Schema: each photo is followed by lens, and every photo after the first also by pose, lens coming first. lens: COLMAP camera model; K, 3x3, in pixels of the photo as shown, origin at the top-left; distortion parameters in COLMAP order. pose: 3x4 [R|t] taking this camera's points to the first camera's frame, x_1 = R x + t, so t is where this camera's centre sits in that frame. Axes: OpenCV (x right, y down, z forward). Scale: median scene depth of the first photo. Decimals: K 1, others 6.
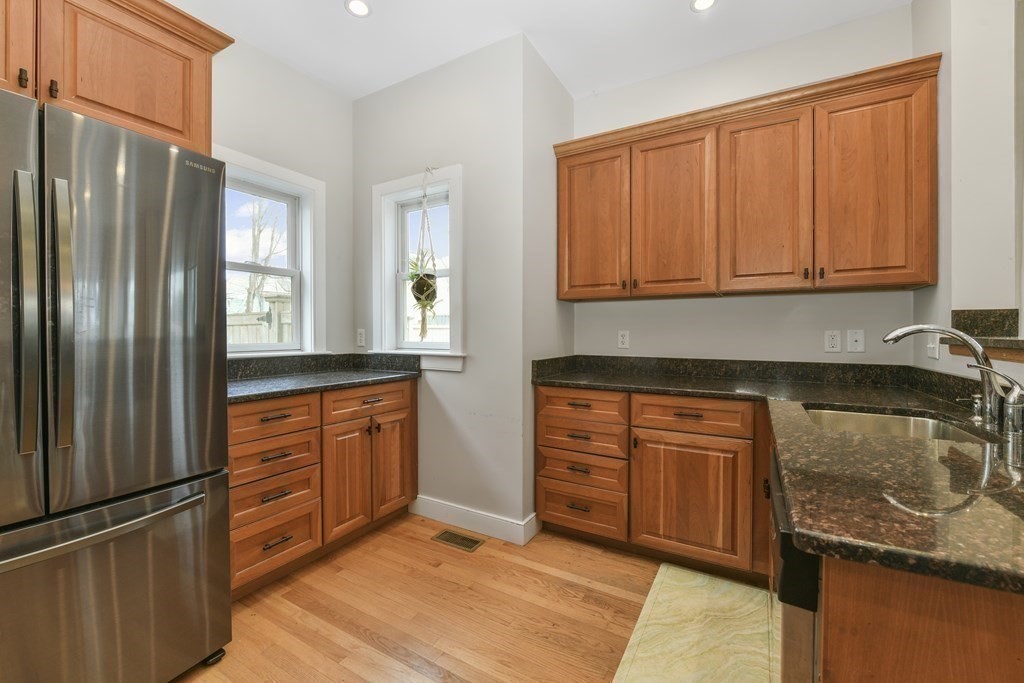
lens RADIAL K [[422.2, 0, 516.9], [0, 422.2, 334.6], [0, 0, 1]] dist [-0.000780, 0.000142]
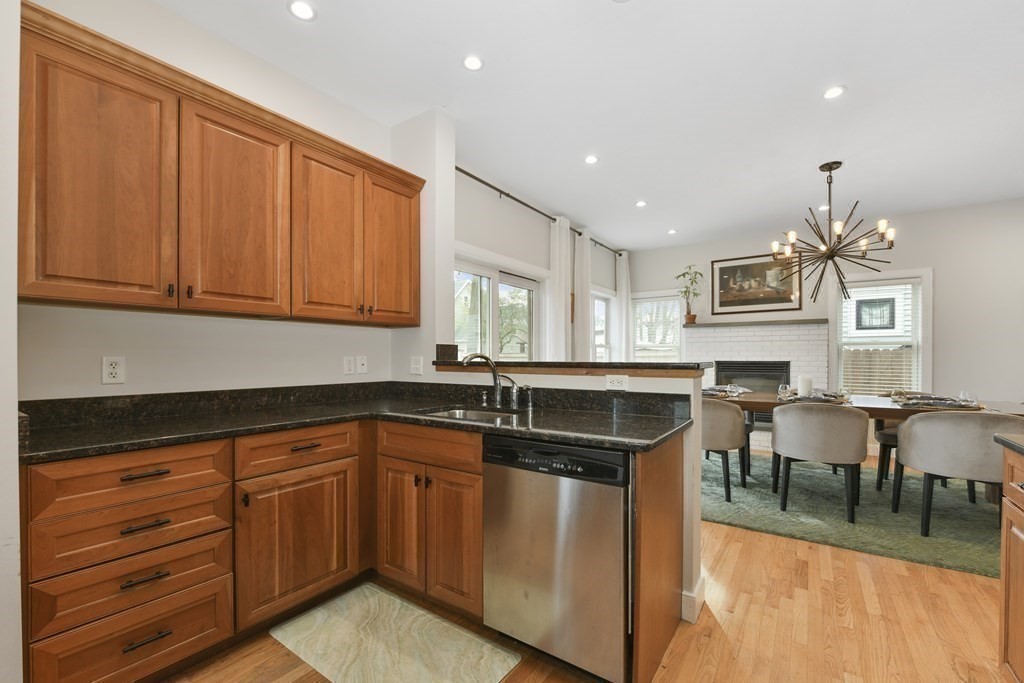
lens RADIAL K [[426.8, 0, 530.2], [0, 426.8, 360.8], [0, 0, 1]] dist [-0.002477, -0.000260]
pose [[0.072550, -0.009307, 0.997321, -0.424586], [0.007839, 0.999931, 0.008761, -0.004083], [-0.997334, 0.007183, 0.072618, 0.377268]]
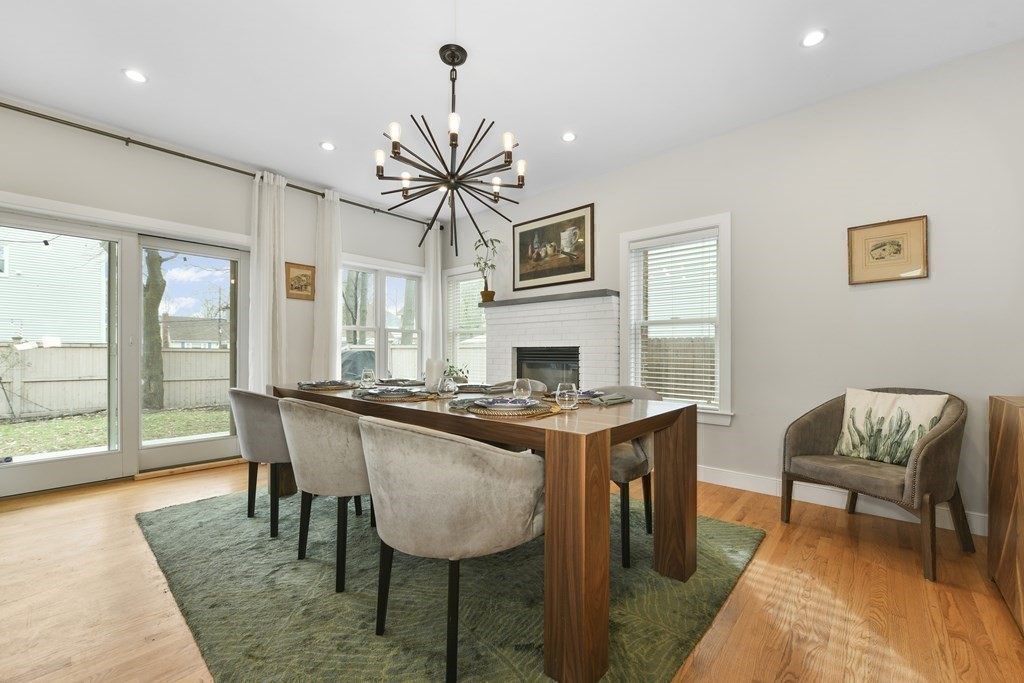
lens RADIAL K [[413.3, 0, 522.0], [0, 413.3, 352.0], [0, 0, 1]] dist [-0.007991, -0.000124]
pose [[0.206130, 0.004861, 0.978513, 0.235558], [0.005470, 0.999966, -0.006120, 0.063411], [-0.978509, 0.006614, 0.206096, -0.987711]]
